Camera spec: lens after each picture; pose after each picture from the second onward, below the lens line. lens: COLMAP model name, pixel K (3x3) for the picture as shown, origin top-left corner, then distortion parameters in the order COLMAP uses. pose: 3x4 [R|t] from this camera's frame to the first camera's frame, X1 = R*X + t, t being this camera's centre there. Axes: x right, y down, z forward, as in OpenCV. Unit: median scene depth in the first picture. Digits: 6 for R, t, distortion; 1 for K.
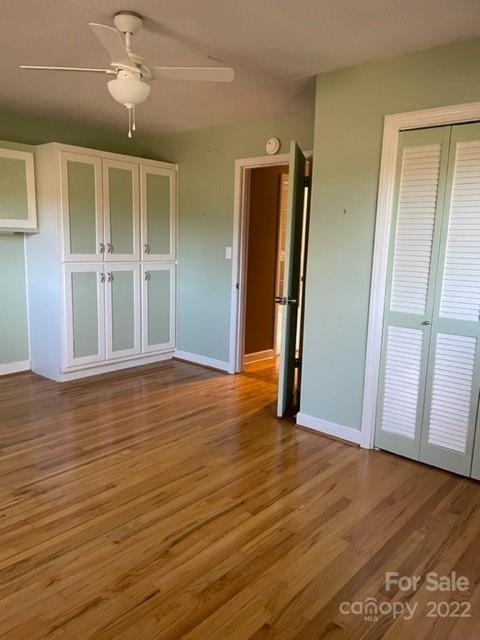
lens RADIAL K [[486.6, 0, 240.0], [0, 486.6, 320.0], [0, 0, 1]] dist [0.089248, -0.114773]
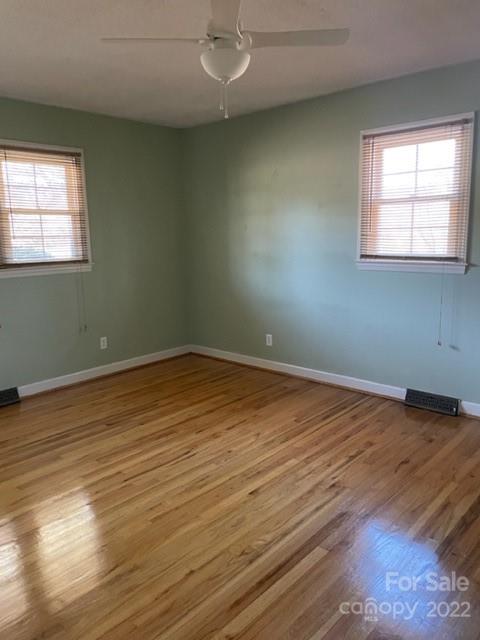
lens RADIAL K [[486.6, 0, 240.0], [0, 486.6, 320.0], [0, 0, 1]] dist [0.089248, -0.114773]
pose [[-0.999806, -0.014966, 0.012804, -0.270364], [-0.009686, 0.939656, 0.341983, -0.352801], [-0.017149, 0.341792, -0.939619, 2.009049]]
